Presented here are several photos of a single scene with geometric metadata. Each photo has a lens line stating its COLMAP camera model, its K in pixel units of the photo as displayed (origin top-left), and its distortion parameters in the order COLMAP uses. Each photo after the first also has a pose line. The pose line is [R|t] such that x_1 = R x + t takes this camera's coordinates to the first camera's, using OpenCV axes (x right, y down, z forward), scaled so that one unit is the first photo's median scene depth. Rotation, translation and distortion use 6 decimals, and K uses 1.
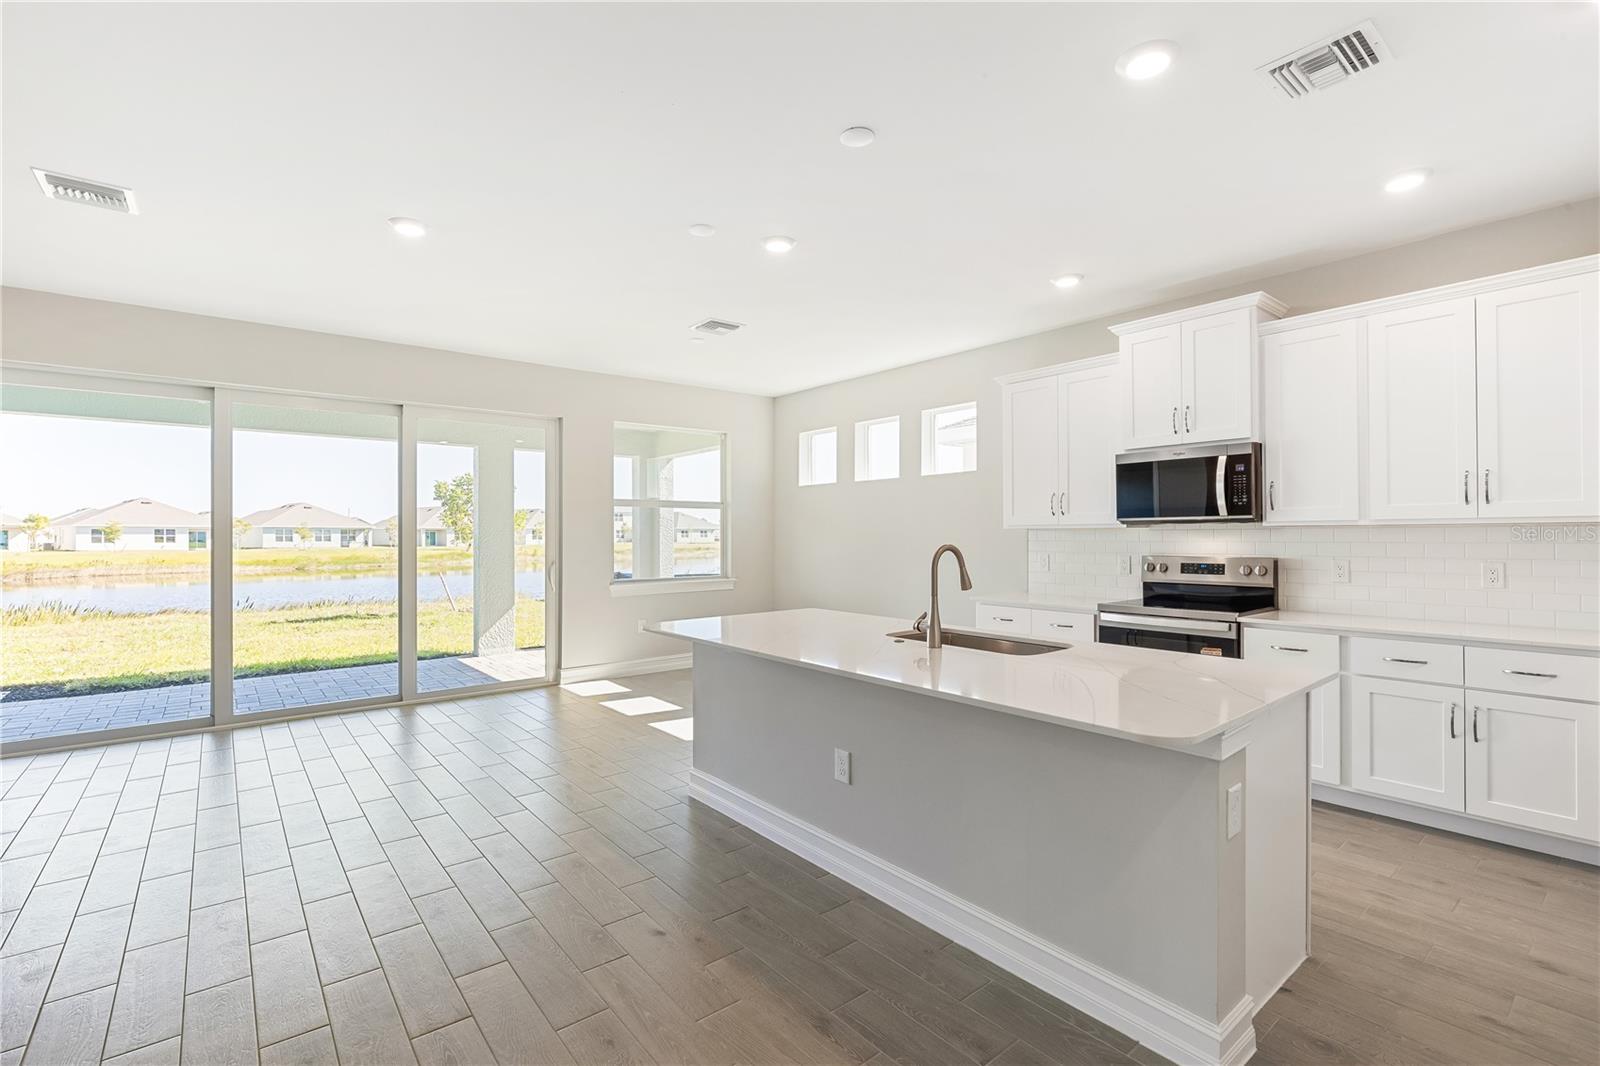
lens RADIAL K [[716.0, 0, 808.4], [0, 716.0, 534.2], [0, 0, 1]] dist [-0.012427, 0.000649]
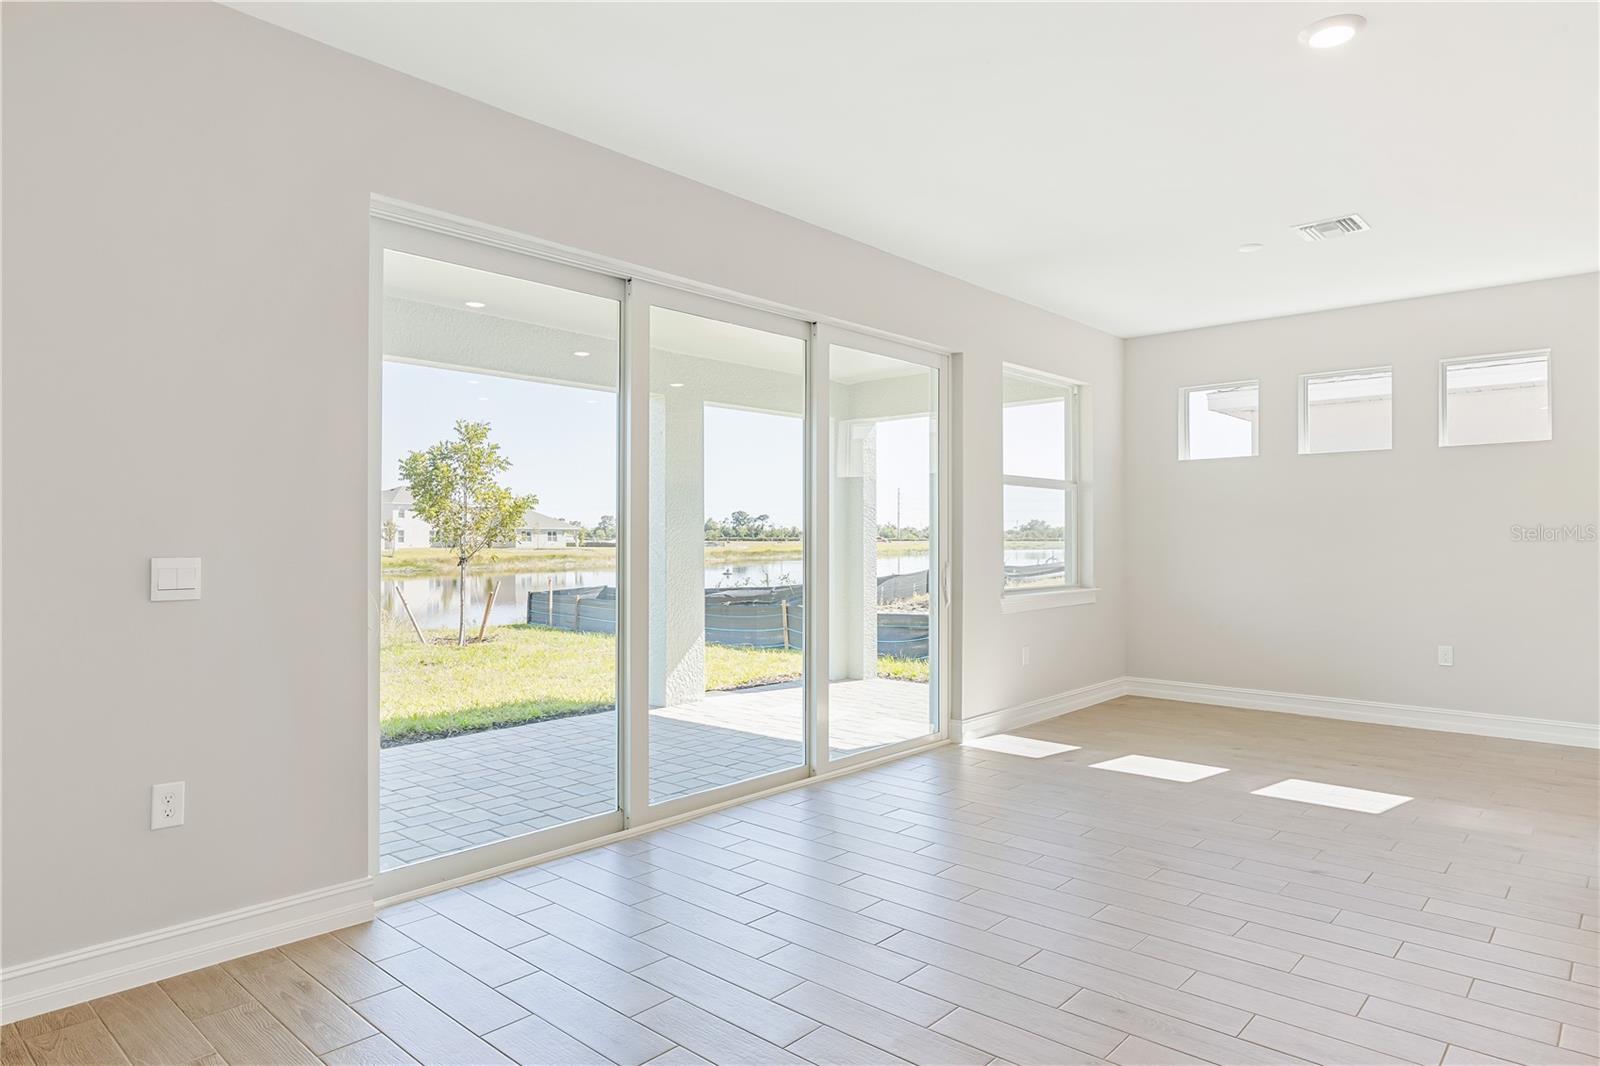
lens RADIAL K [[954.0, 0, 810.9], [0, 954.0, 539.1], [0, 0, 1]] dist [-0.007328, -0.000457]
pose [[0.988945, 0.002268, 0.148267, -0.507505], [-0.002521, 0.999996, 0.001513, 0.011800], [-0.148263, -0.001870, 0.988946, 0.097192]]
